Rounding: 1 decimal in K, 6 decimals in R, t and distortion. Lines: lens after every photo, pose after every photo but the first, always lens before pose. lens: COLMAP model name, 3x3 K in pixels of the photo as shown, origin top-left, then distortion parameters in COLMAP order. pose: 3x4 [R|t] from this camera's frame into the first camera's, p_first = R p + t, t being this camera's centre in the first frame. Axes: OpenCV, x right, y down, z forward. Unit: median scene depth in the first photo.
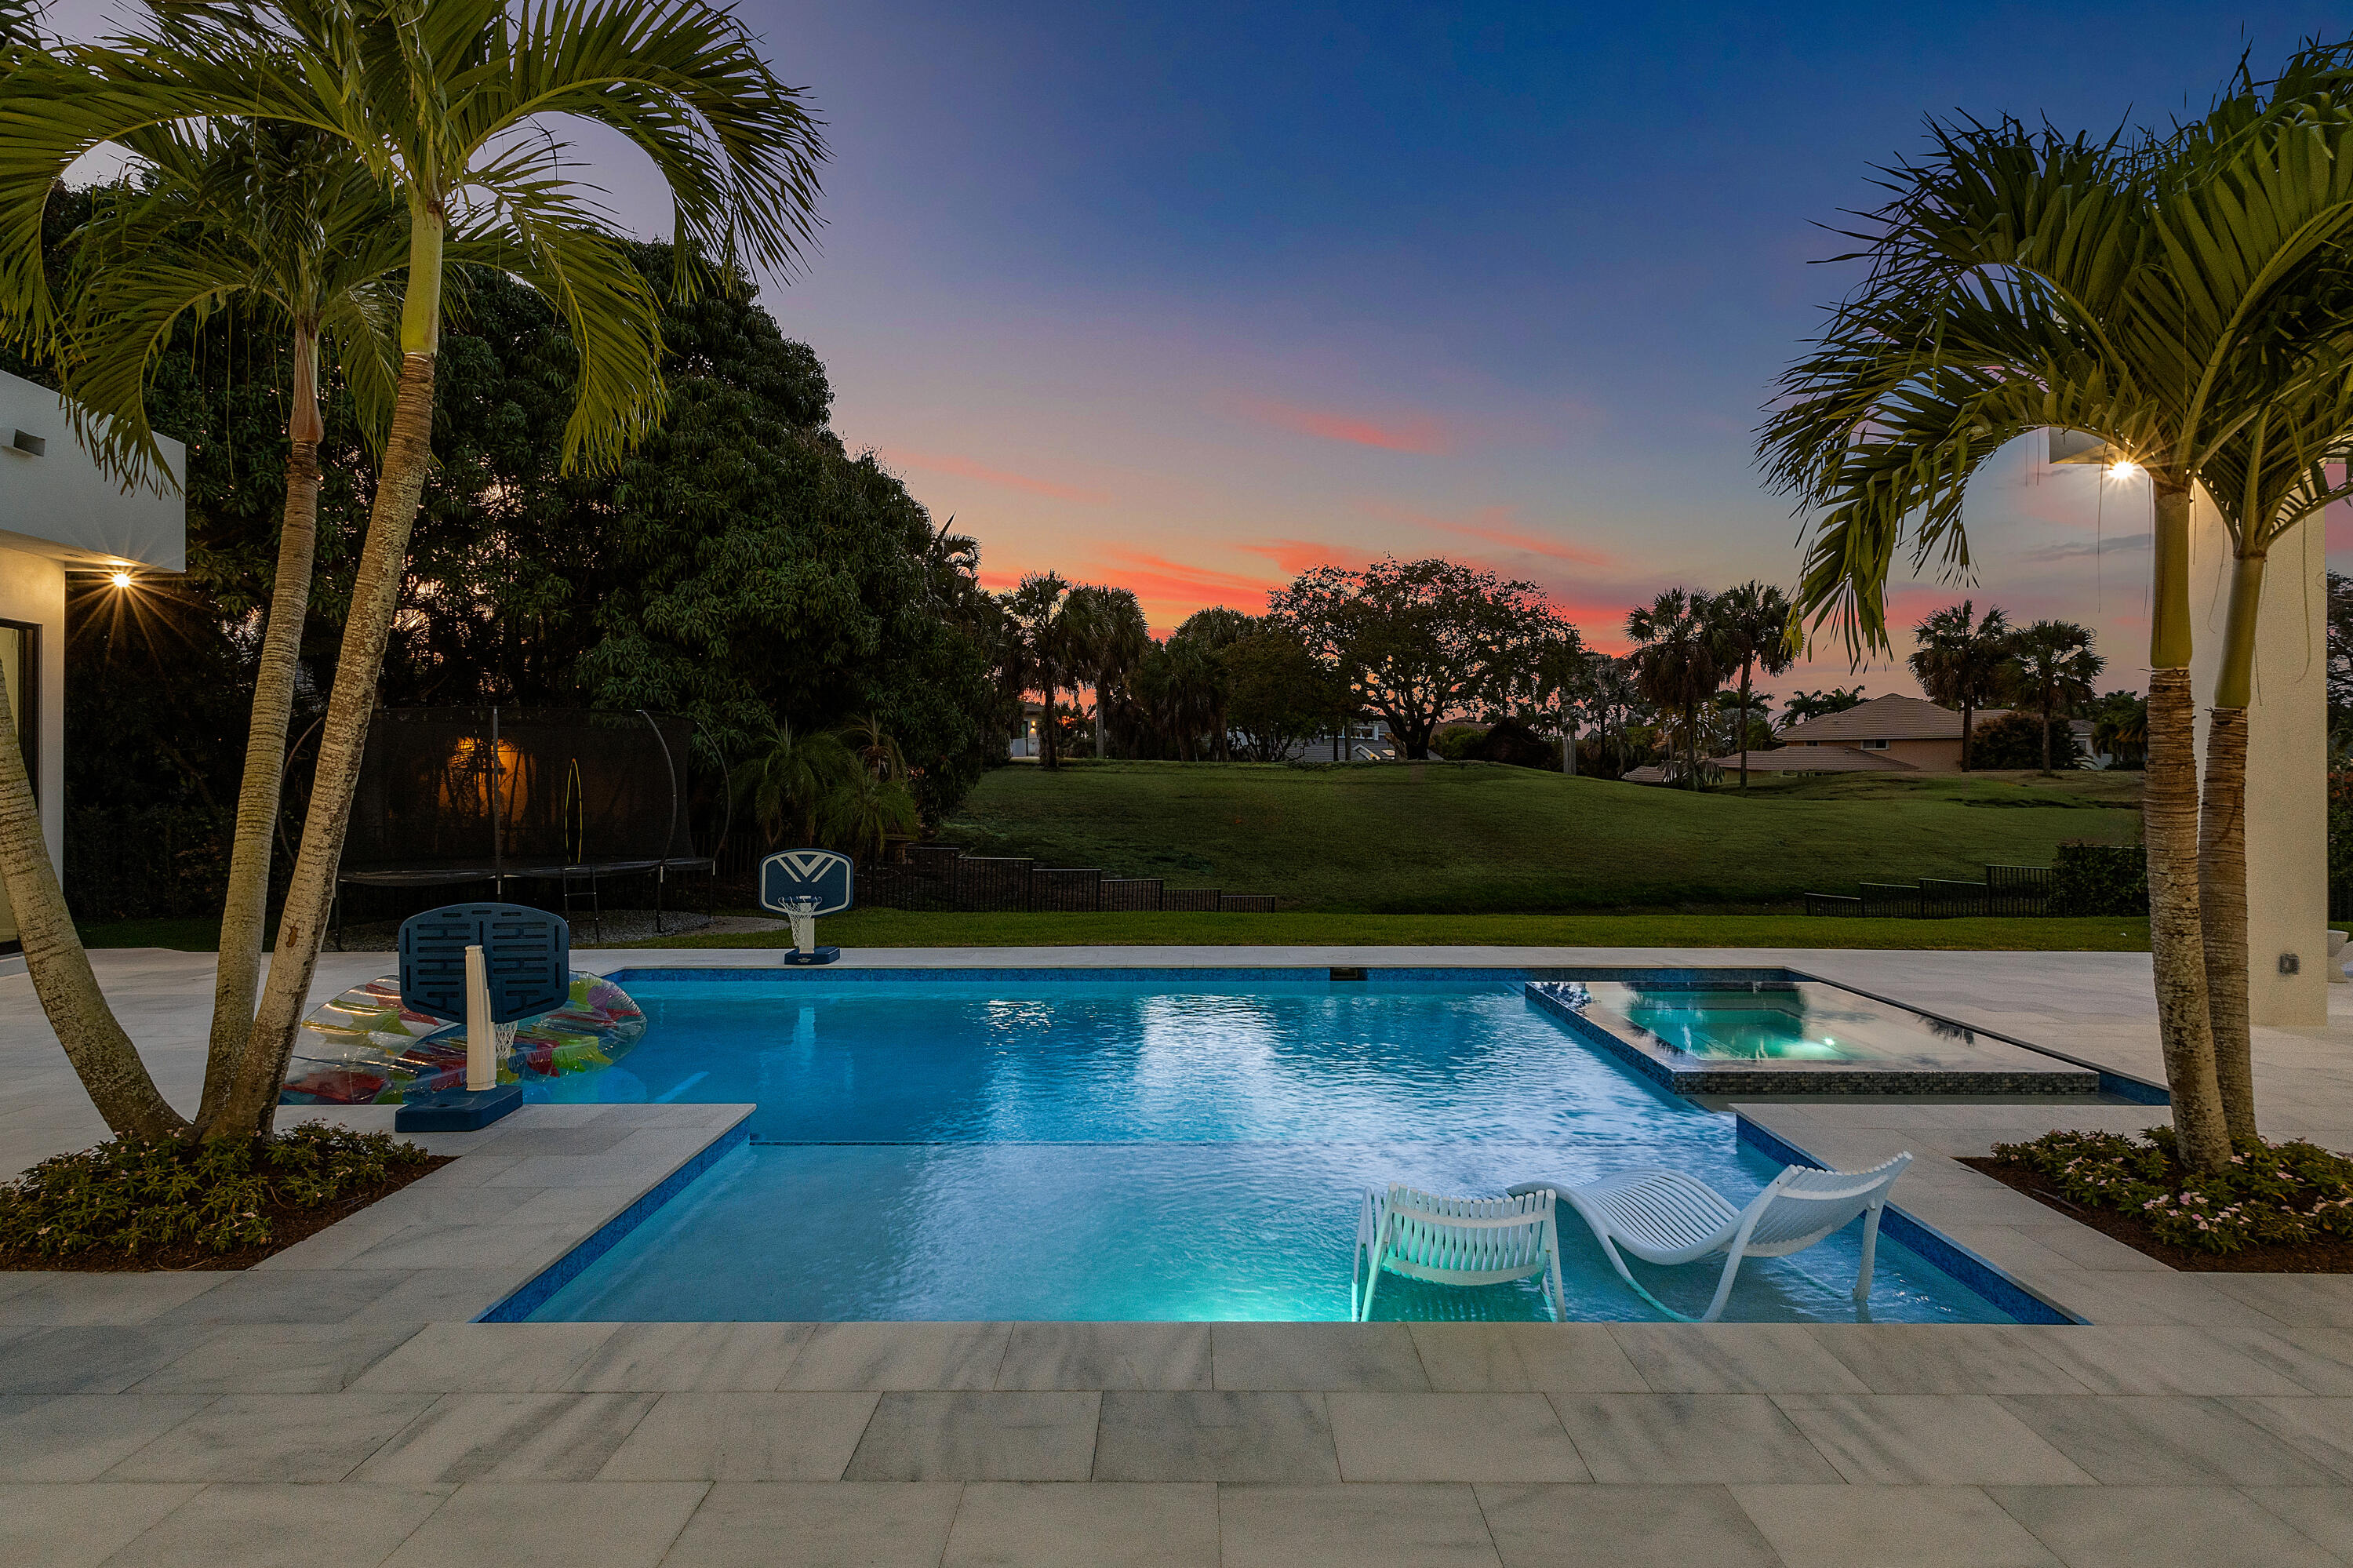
lens RADIAL K [[1155.4, 0, 1202.3], [0, 1155.4, 791.6], [0, 0, 1]] dist [0.000349, 0.000753]
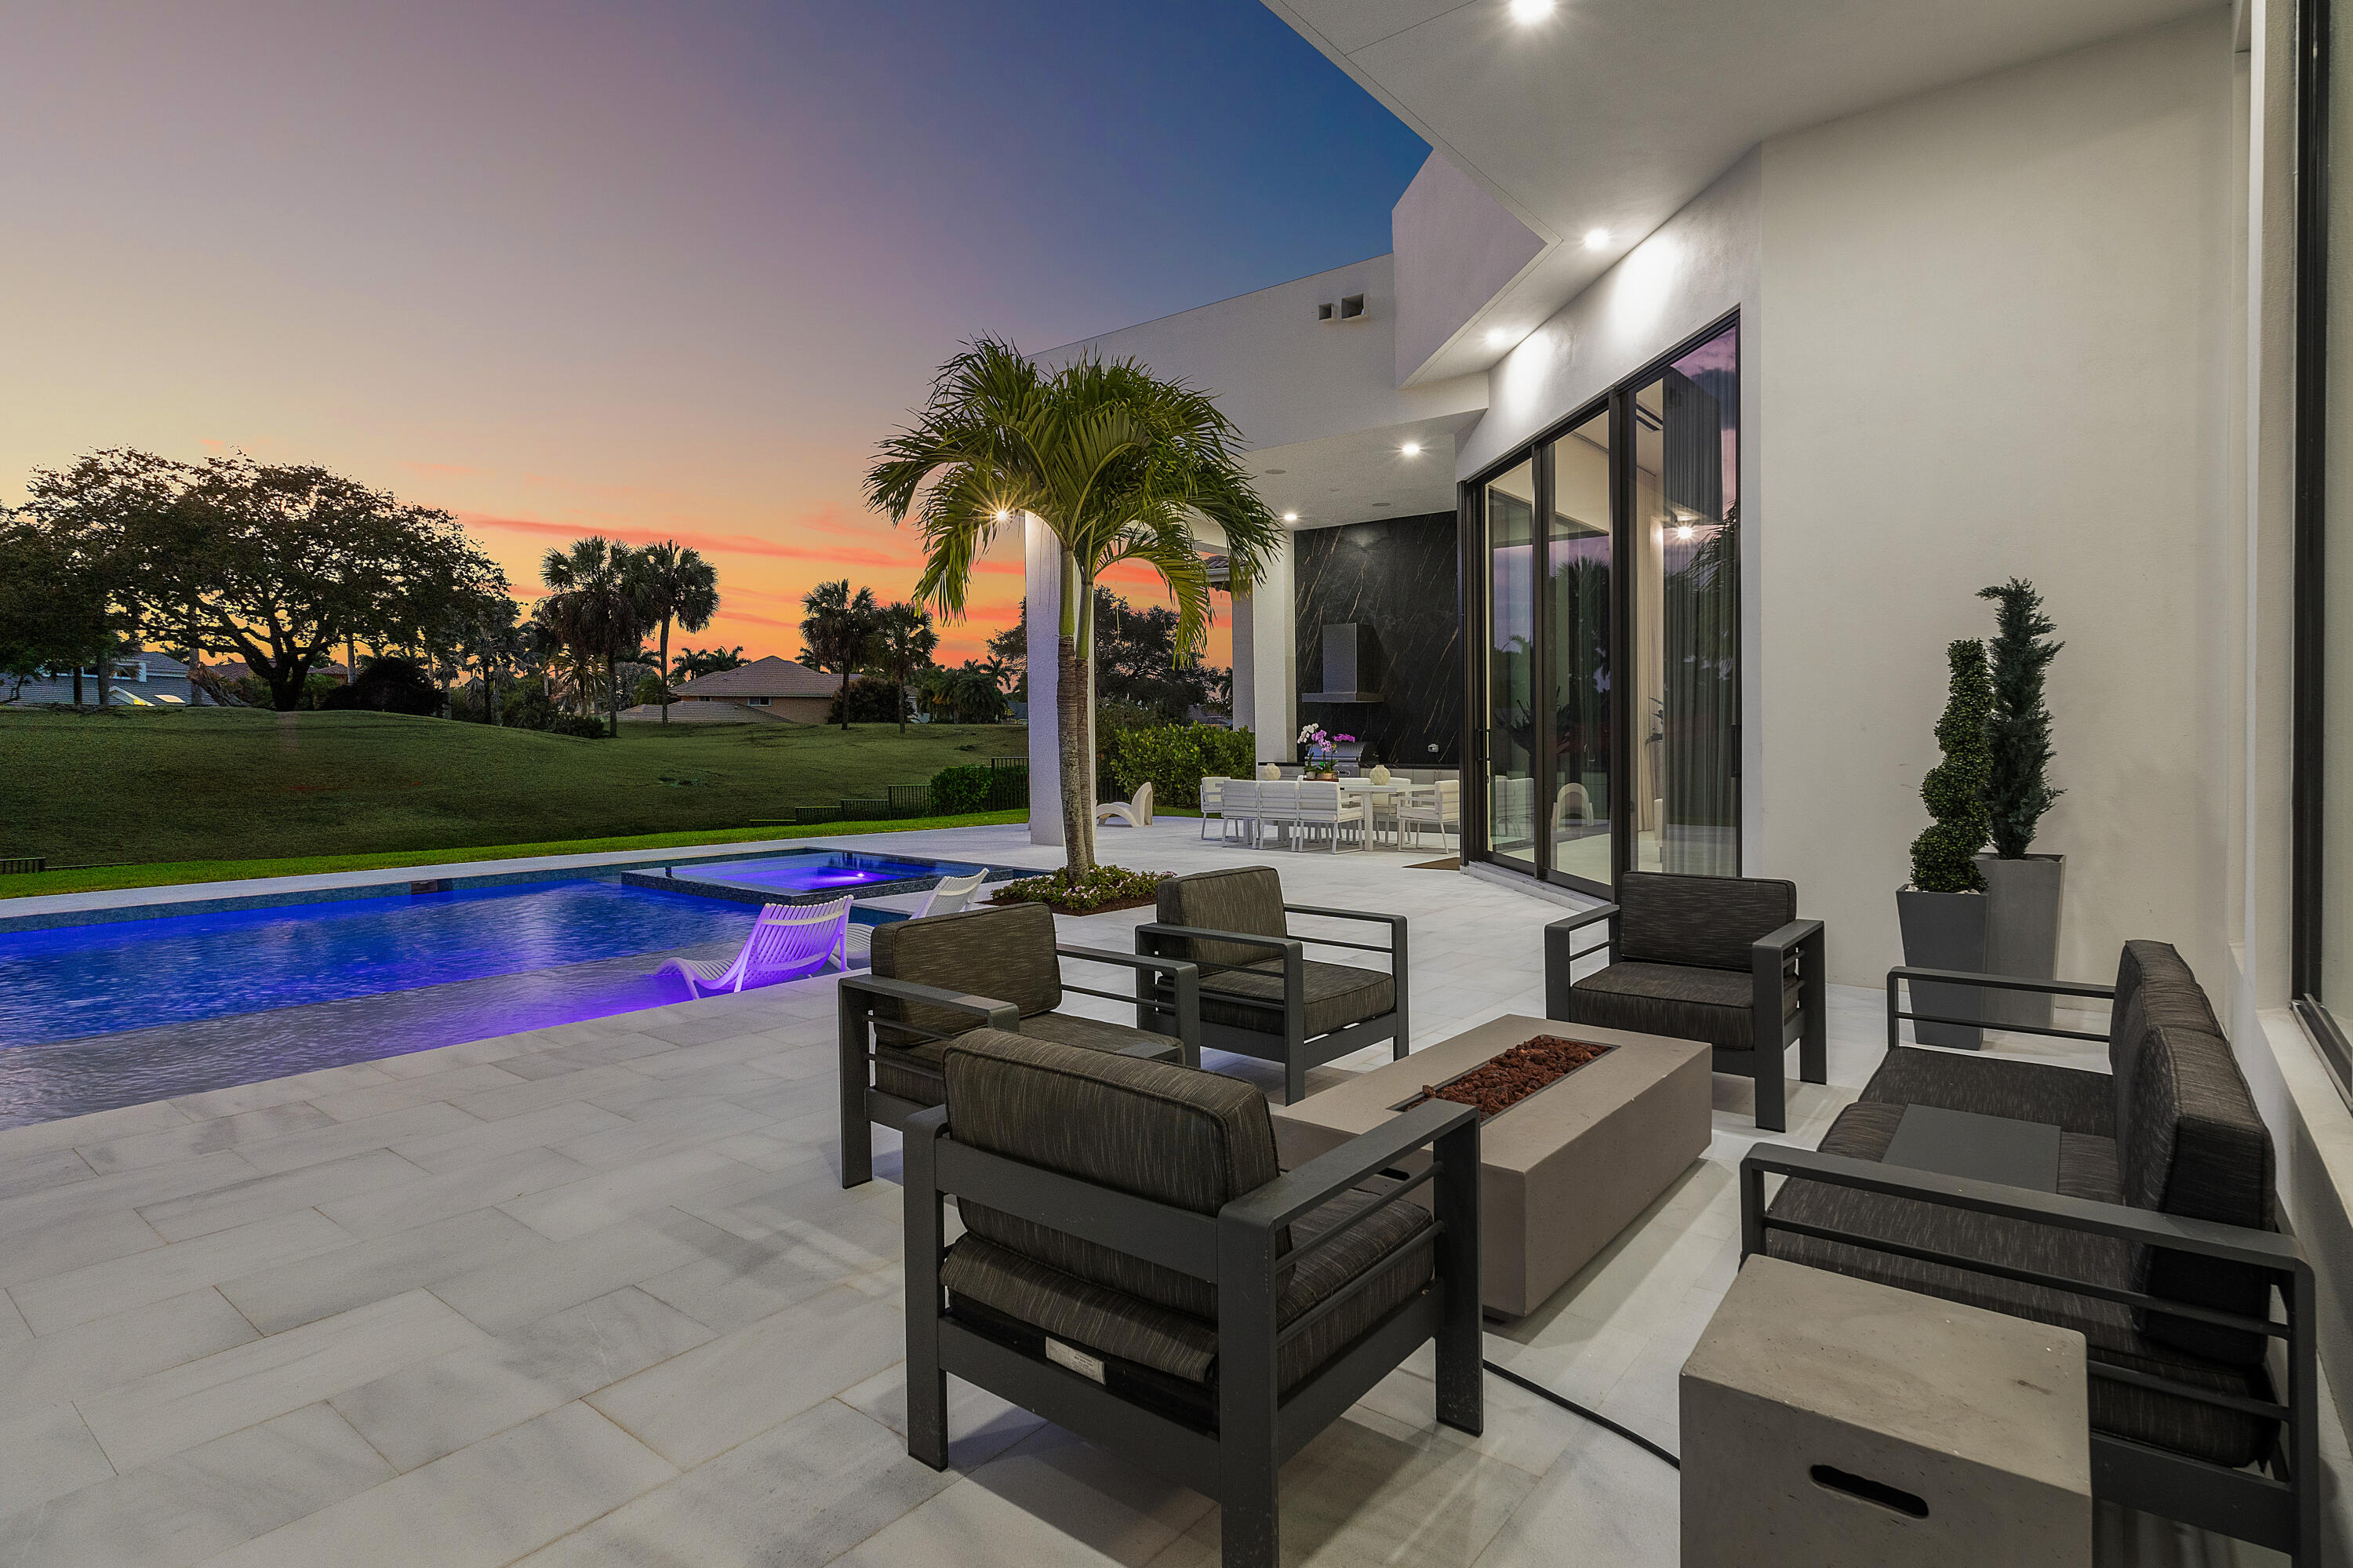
lens RADIAL K [[1167.5, 0, 1210.7], [0, 1167.5, 755.3], [0, 0, 1]] dist [0.000031, -0.000387]
pose [[0.614354, -0.013299, 0.788918, -0.071214], [0.009444, 0.999910, 0.009501, 0.009888], [-0.788974, 0.001613, 0.614425, -0.052541]]
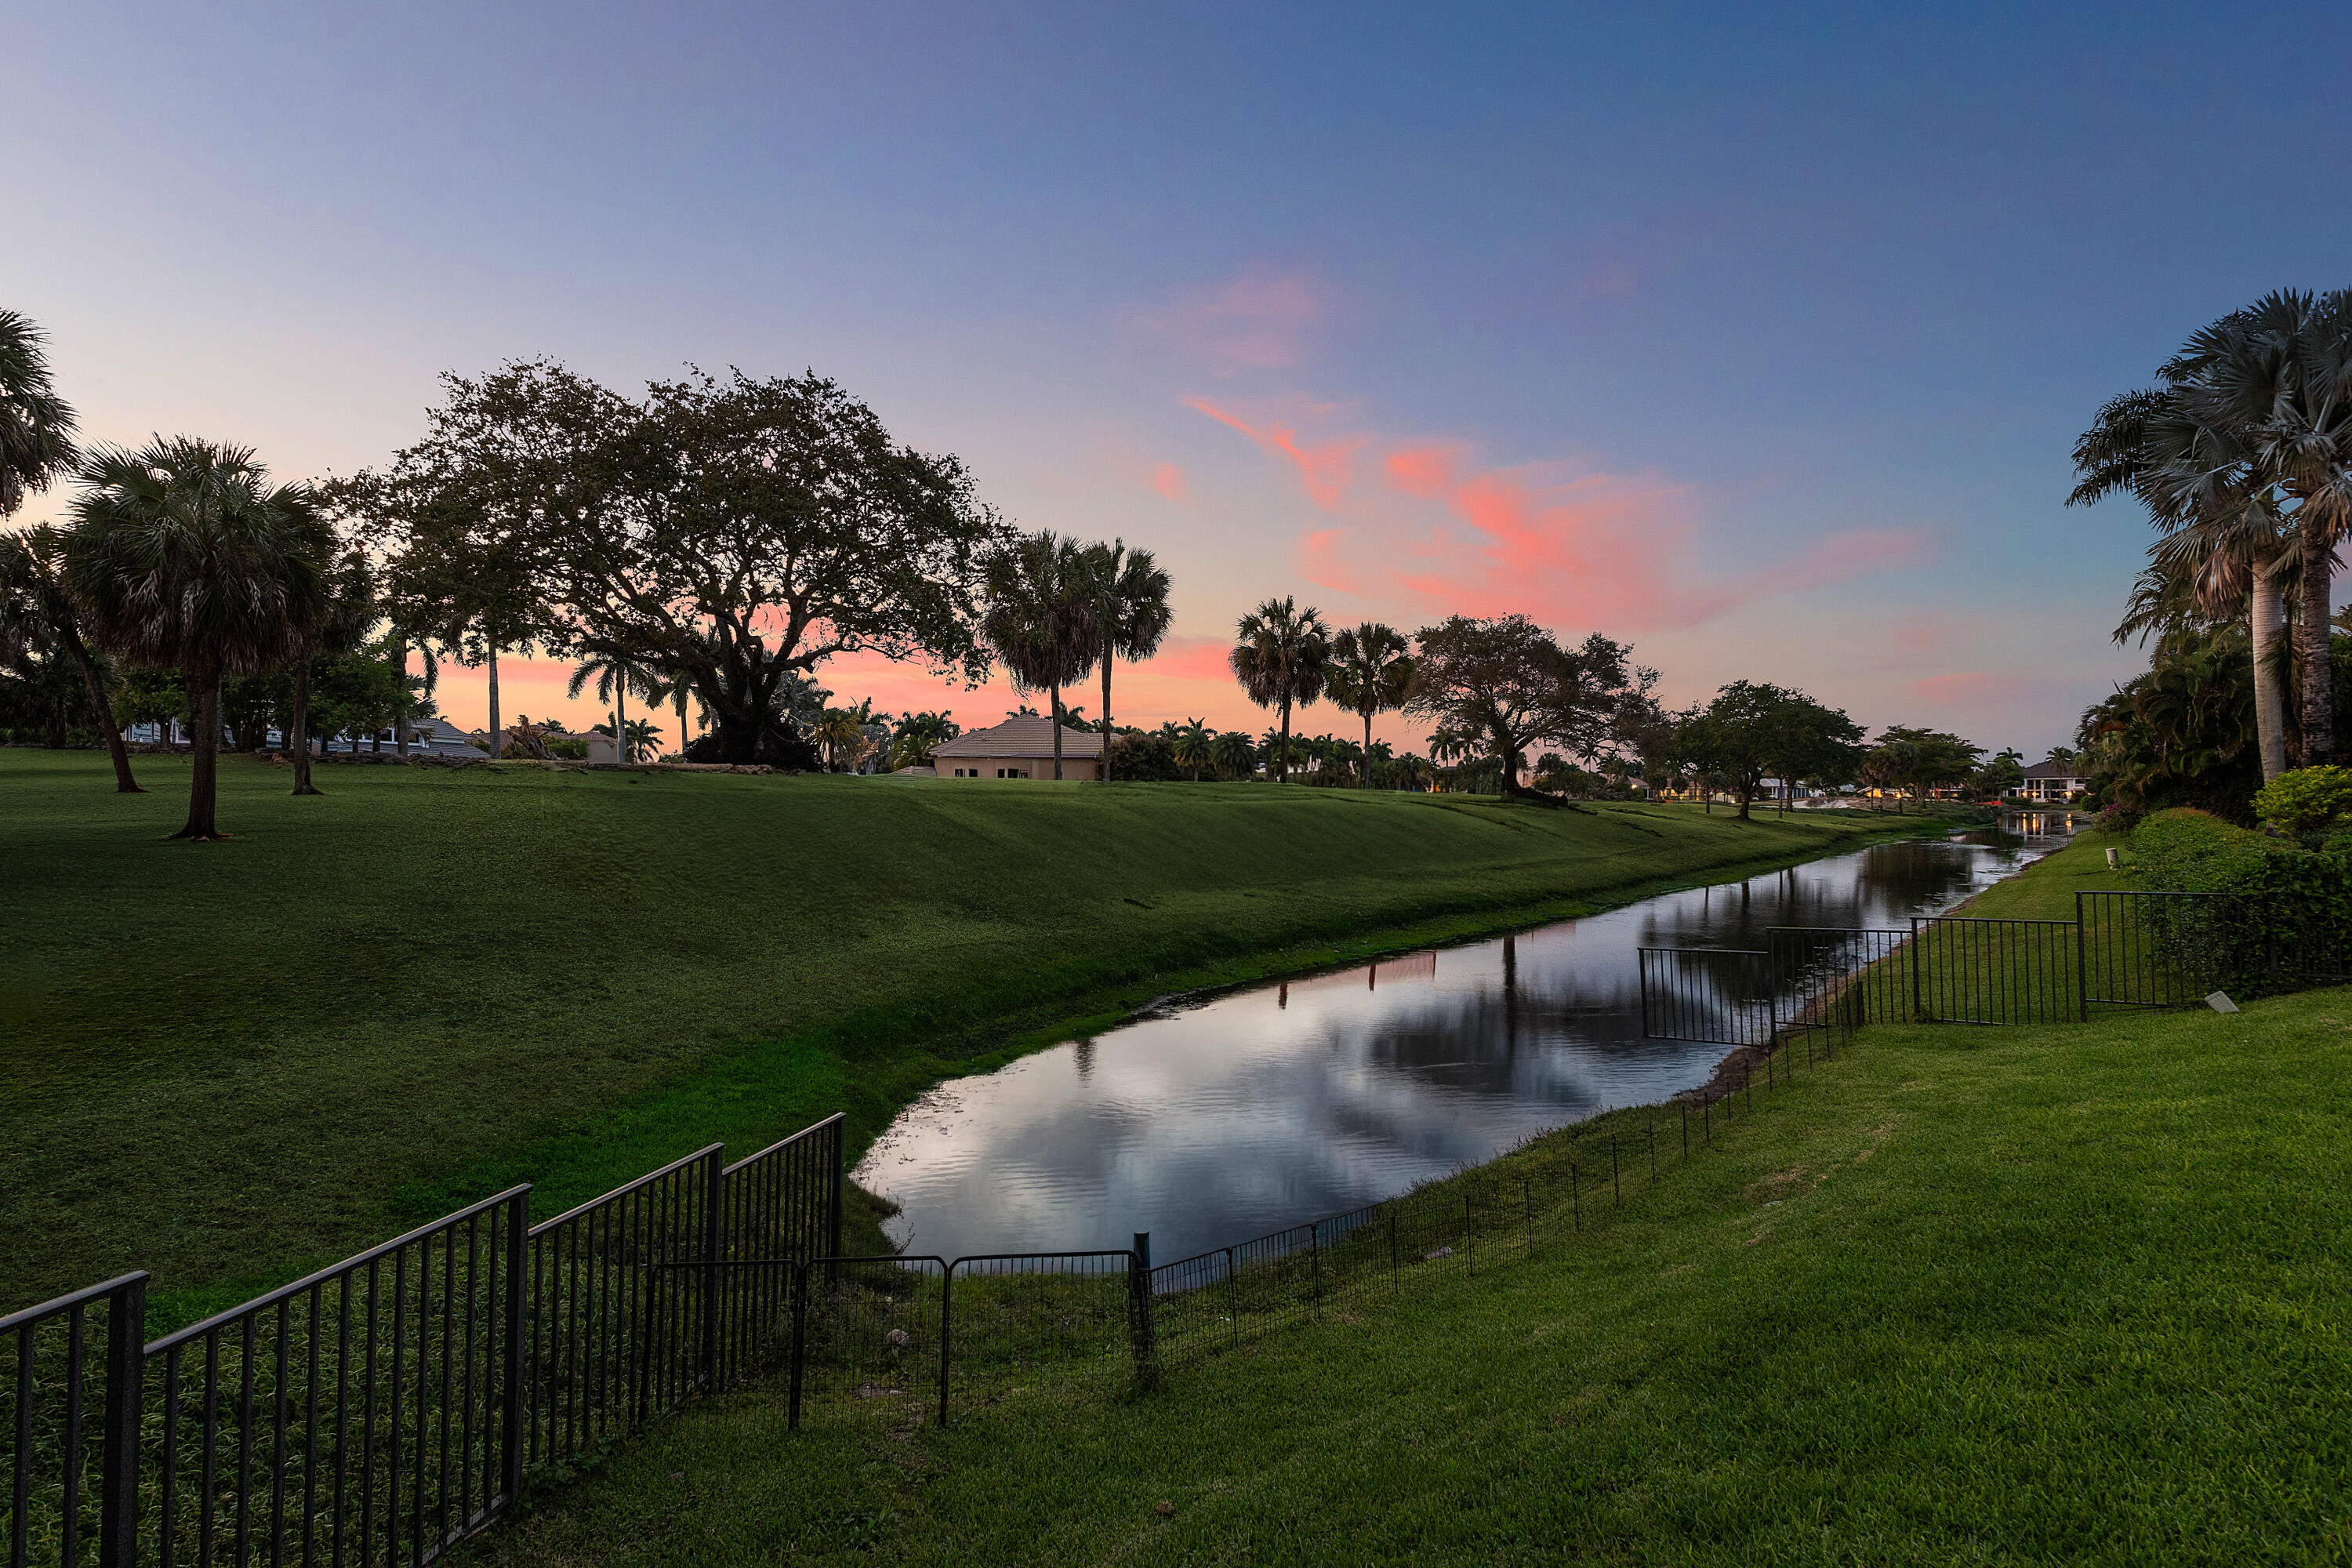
lens RADIAL K [[1127.2, 0, 1148.9], [0, 1127.2, 791.7], [0, 0, 1]] dist [0.000456, 0.000459]
pose [[0.721666, 0.003509, 0.692233, -0.051929], [0.011464, 0.999789, -0.017020, 0.007101], [-0.692146, 0.020219, 0.721474, 0.453967]]
